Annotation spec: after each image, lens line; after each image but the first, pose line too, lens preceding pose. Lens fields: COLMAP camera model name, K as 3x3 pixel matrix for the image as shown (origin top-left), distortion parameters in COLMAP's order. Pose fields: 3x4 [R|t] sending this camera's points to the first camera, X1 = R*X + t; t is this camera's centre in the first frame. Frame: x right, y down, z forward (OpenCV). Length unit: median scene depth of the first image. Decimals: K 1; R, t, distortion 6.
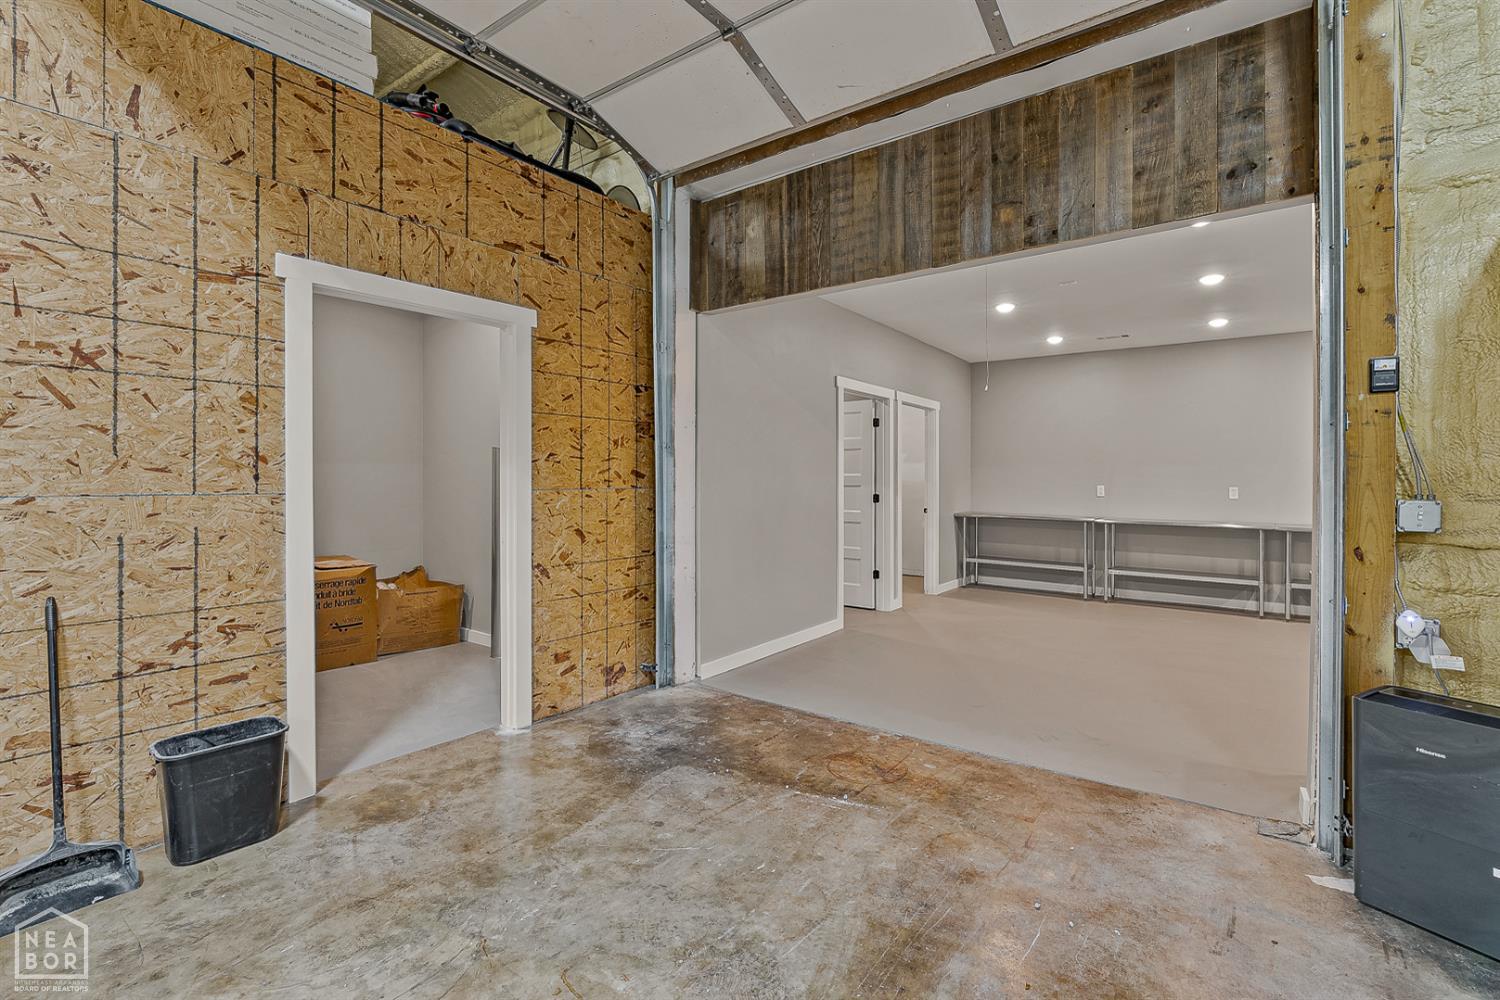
lens RADIAL K [[687.3, 0, 749.2], [0, 687.3, 491.8], [0, 0, 1]] dist [-0.000958, 0.000662]
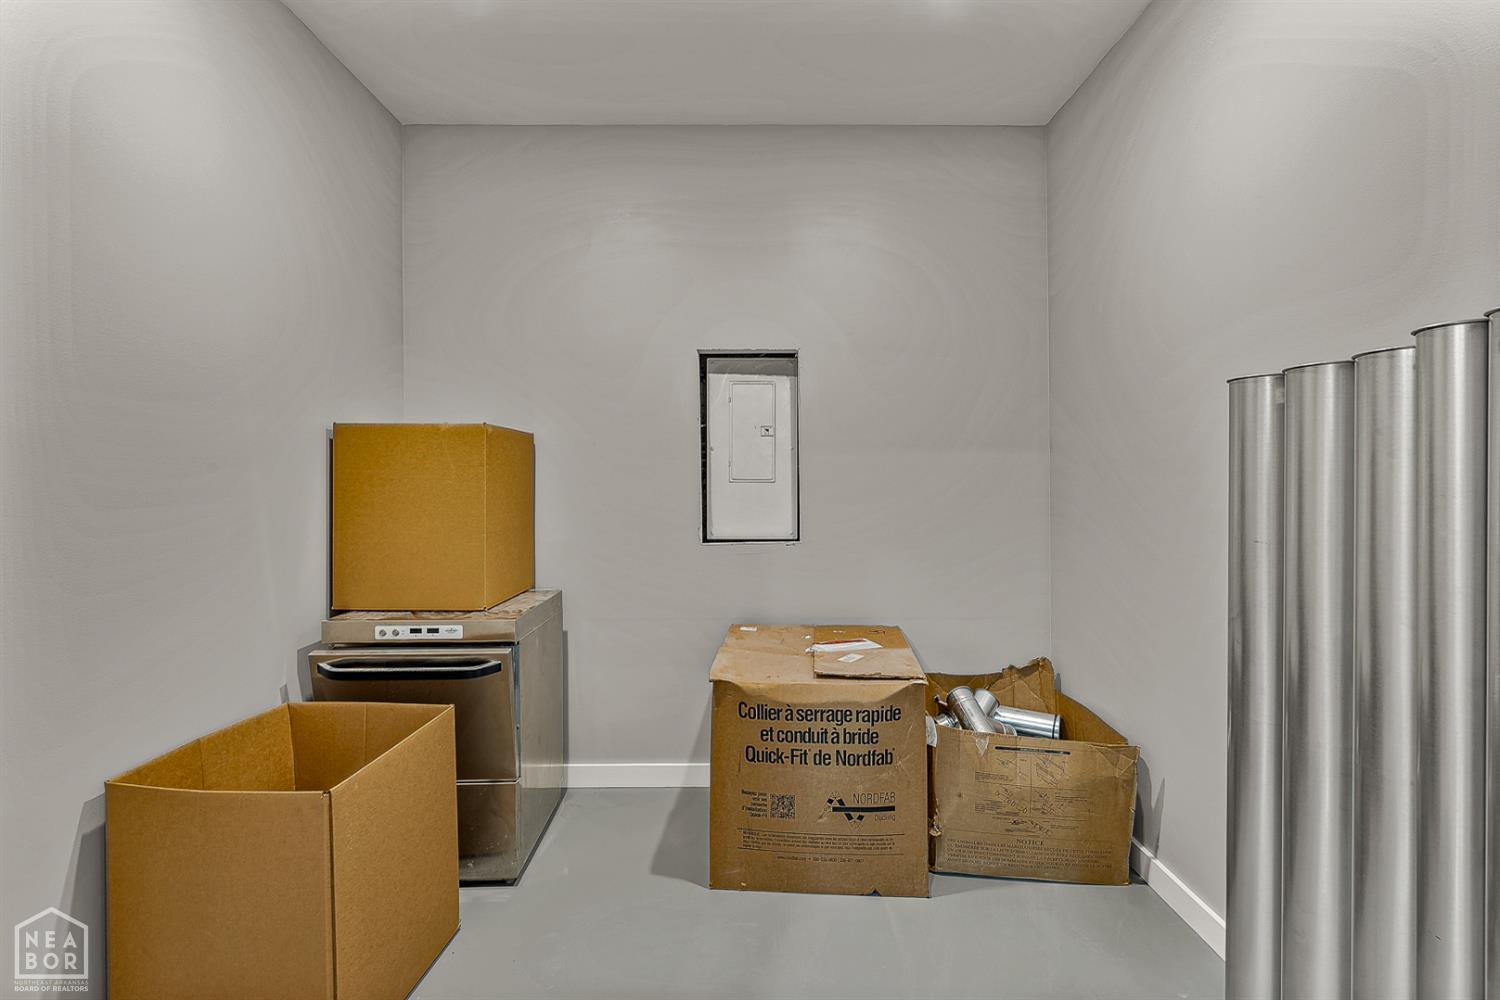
lens RADIAL K [[687.3, 0, 749.2], [0, 687.3, 491.8], [0, 0, 1]] dist [-0.000958, 0.000662]
pose [[0.613785, 0.000441, -0.789473, -0.221685], [-0.001601, 0.999998, -0.000686, -0.009412], [0.789472, 0.001685, 0.613785, 0.533711]]
